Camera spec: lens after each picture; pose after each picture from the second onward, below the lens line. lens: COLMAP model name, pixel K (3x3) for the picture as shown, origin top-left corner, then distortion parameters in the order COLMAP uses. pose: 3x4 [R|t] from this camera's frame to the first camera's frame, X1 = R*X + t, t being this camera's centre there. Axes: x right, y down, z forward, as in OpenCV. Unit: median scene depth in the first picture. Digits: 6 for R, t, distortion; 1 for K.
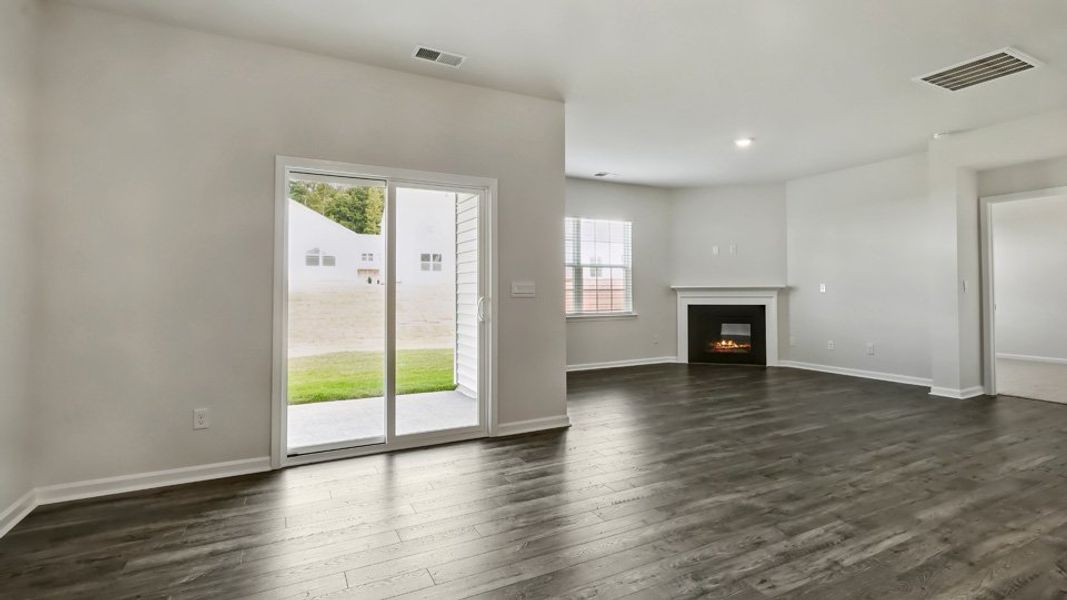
lens RADIAL K [[488.8, 0, 534.7], [0, 488.8, 285.0], [0, 0, 1]] dist [-0.003104, -0.000193]
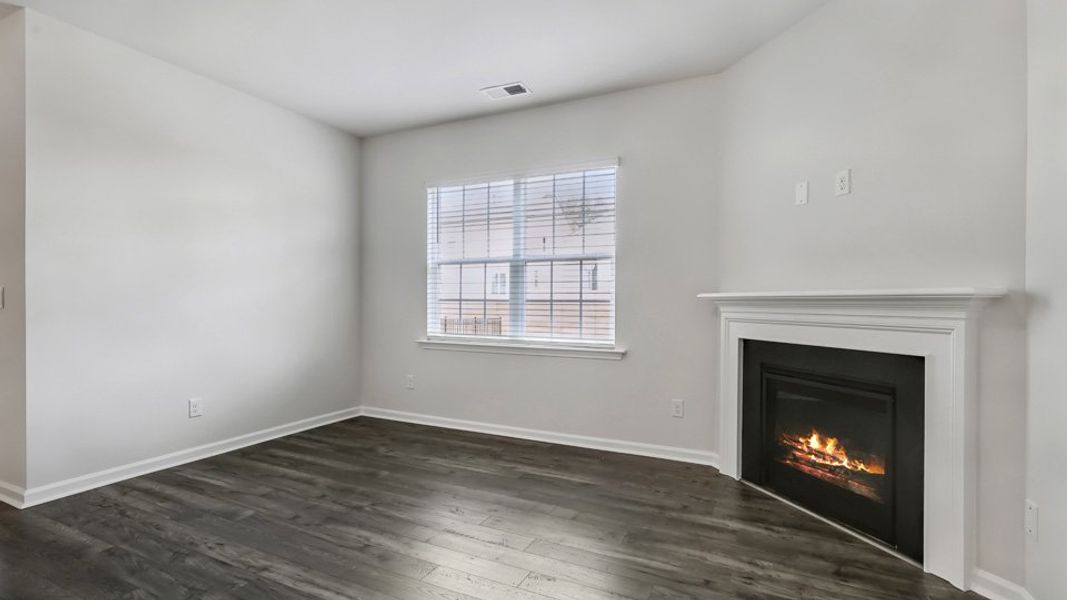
lens RADIAL K [[484.8, 0, 535.4], [0, 484.8, 306.5], [0, 0, 1]] dist [-0.020667, -0.000245]
pose [[0.616717, 0.015248, -0.787037, 0.555879], [0.003768, 0.999744, 0.022321, 0.004087], [0.787176, -0.016732, 0.616502, 0.649338]]
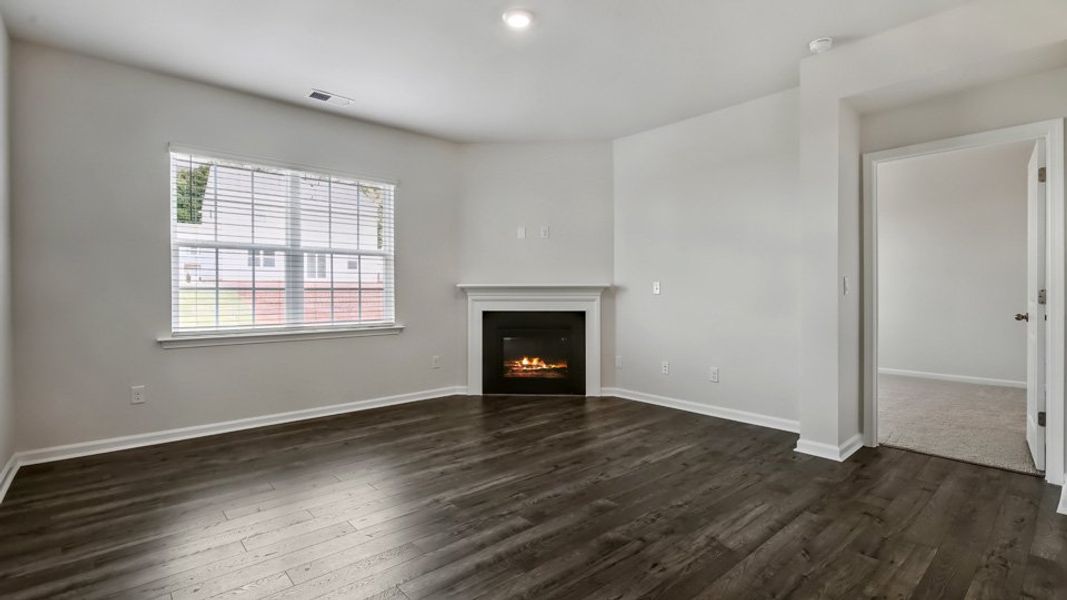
lens RADIAL K [[483.5, 0, 534.2], [0, 483.5, 296.0], [0, 0, 1]] dist [0.001404, 0.000035]
pose [[0.967565, 0.000020, 0.252622, 0.222558], [-0.006001, 0.999720, 0.022908, 0.002956], [-0.252551, -0.023681, 0.967294, 0.336620]]
